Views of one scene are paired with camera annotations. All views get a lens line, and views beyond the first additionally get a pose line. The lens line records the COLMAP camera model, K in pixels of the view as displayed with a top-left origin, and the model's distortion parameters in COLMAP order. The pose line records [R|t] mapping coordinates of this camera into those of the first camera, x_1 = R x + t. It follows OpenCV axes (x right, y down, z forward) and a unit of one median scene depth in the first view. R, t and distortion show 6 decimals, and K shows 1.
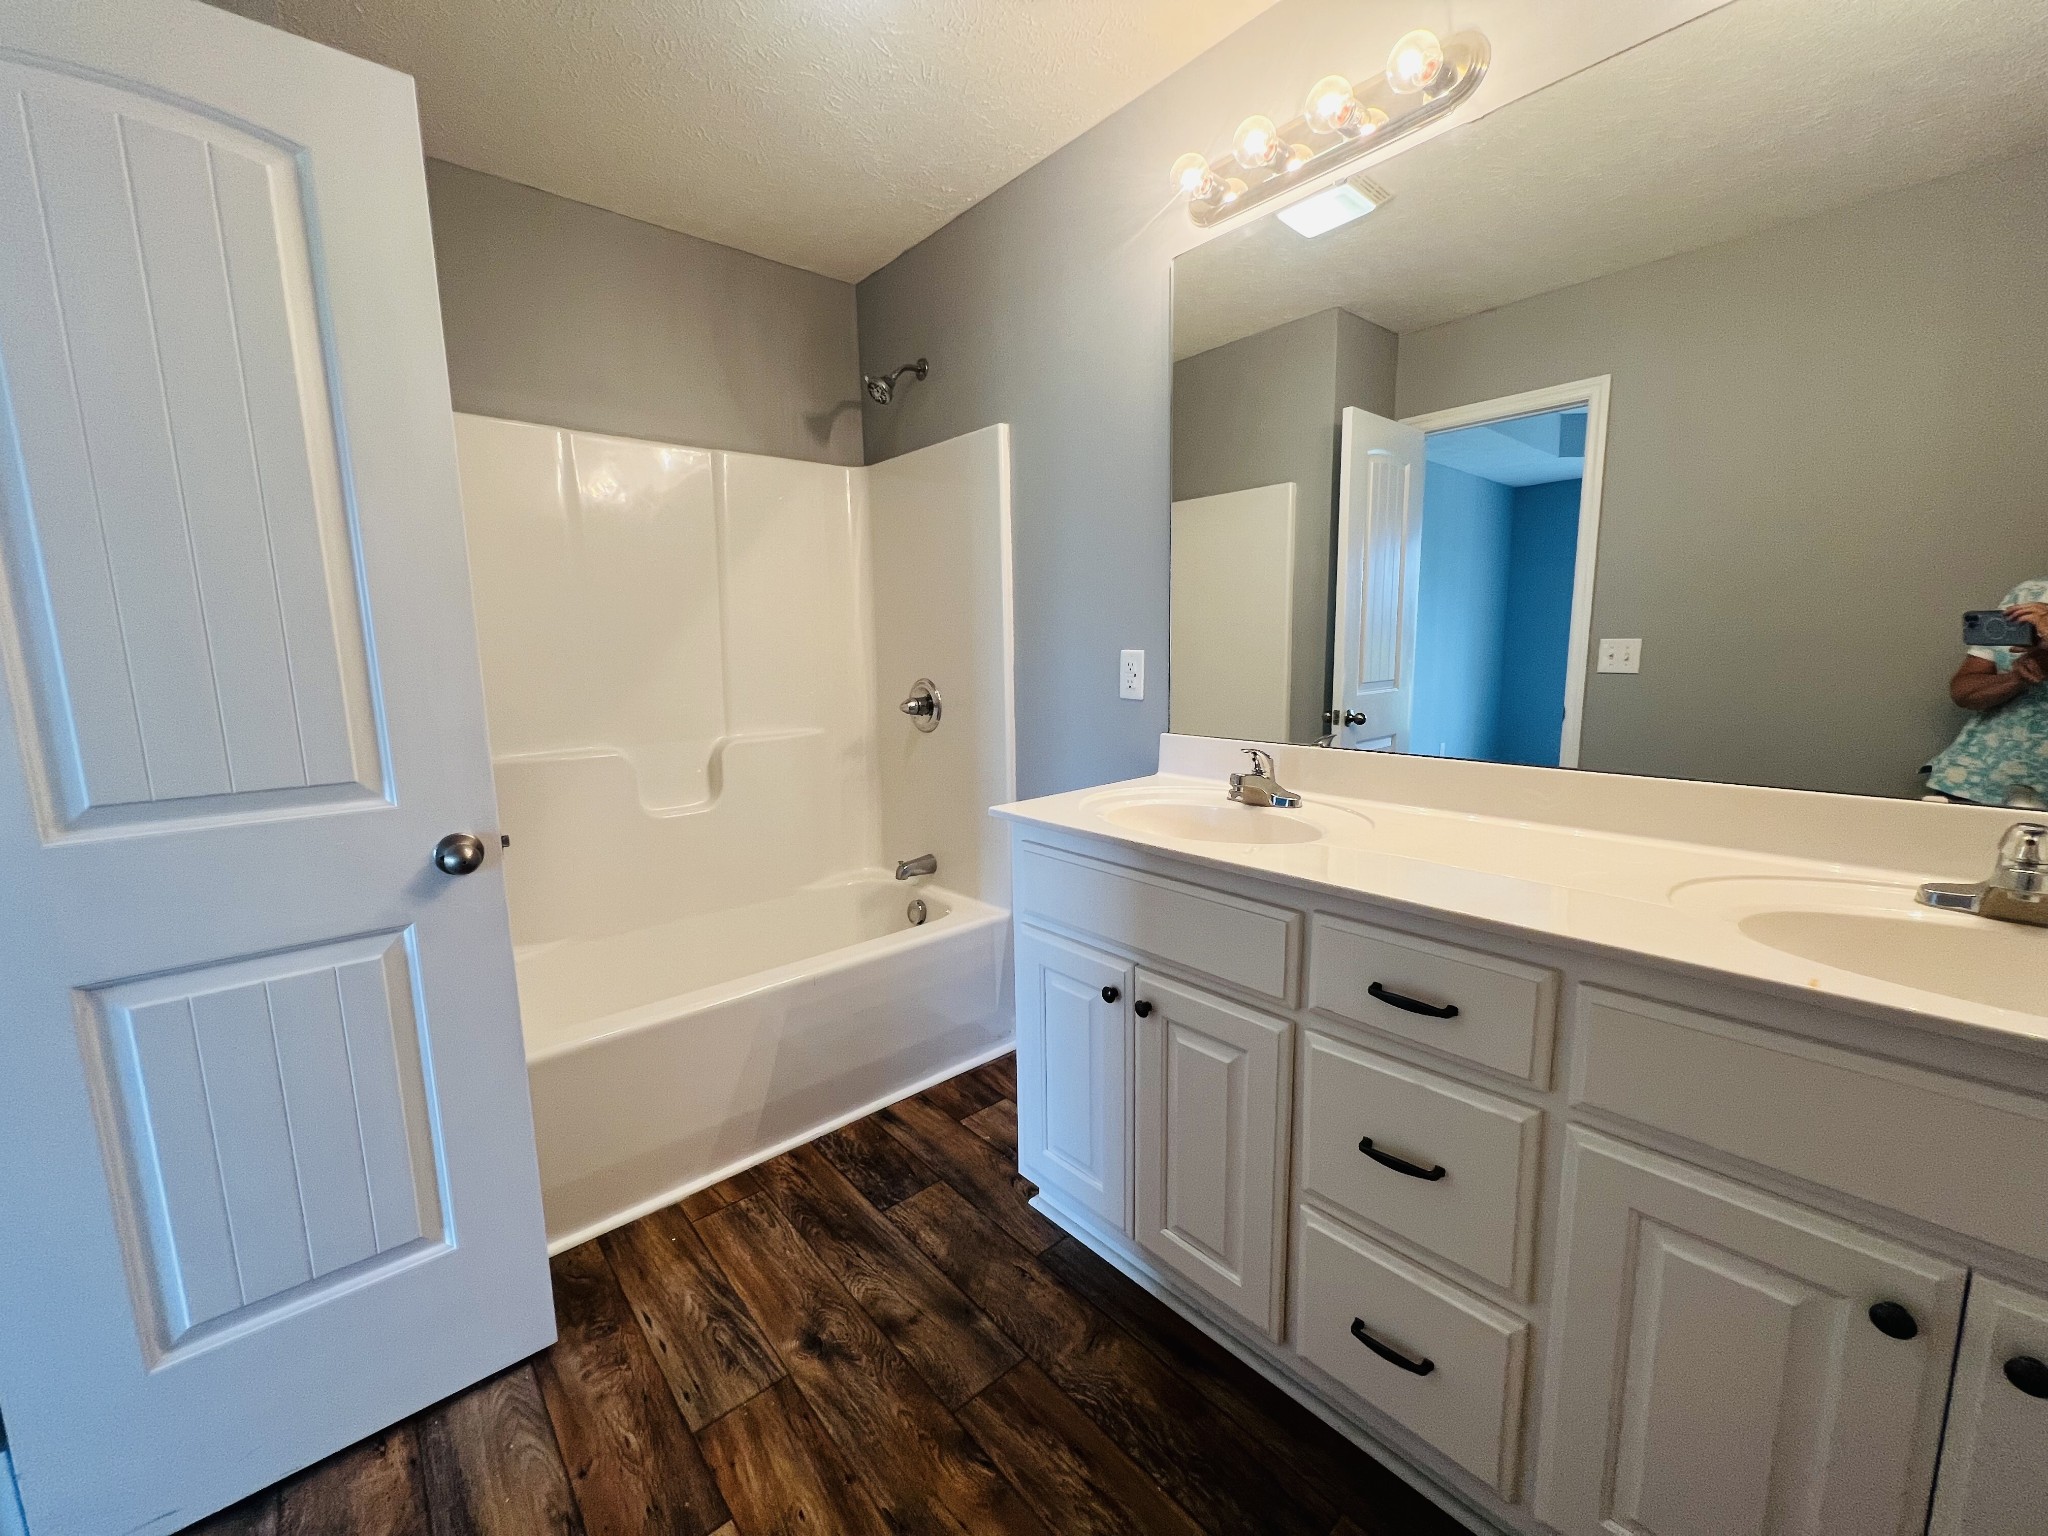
lens RADIAL K [[824.5, 0, 1023.4], [0, 824.5, 772.1], [0, 0, 1]] dist [-0.001701, -0.000231]
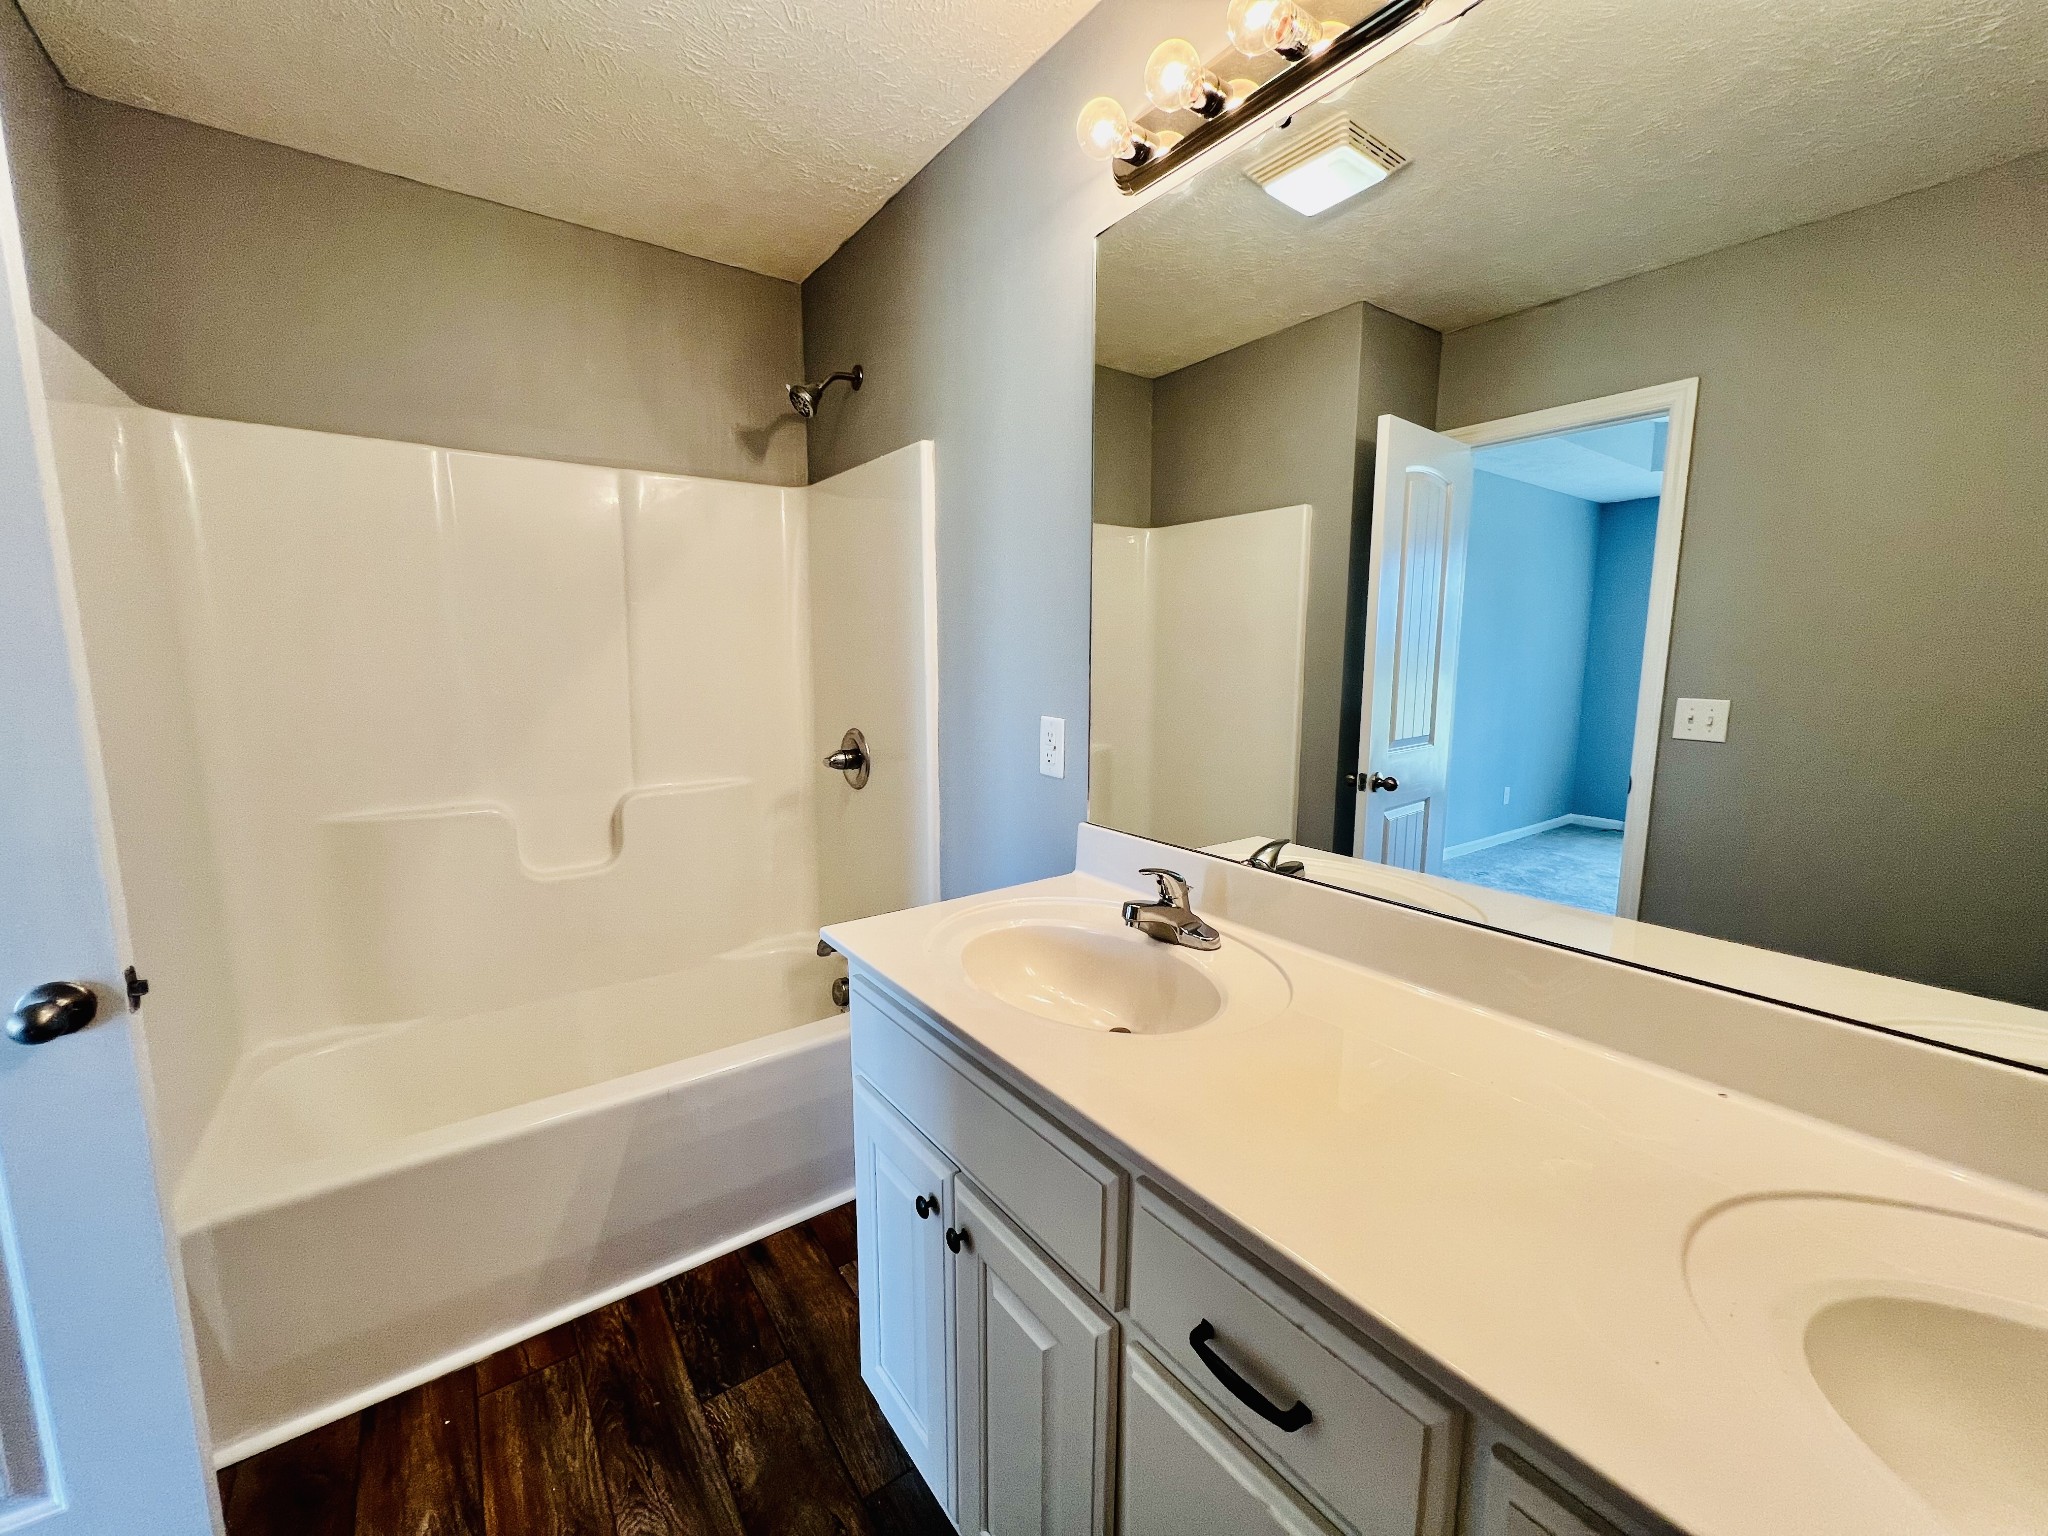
lens RADIAL K [[824.5, 0, 1023.4], [0, 824.5, 772.1], [0, 0, 1]] dist [-0.001701, -0.000231]
pose [[0.996041, 0.032580, -0.082715, 0.171902], [-0.033214, 0.999428, -0.006309, -0.087307], [0.082462, 0.009032, 0.996553, 0.181263]]
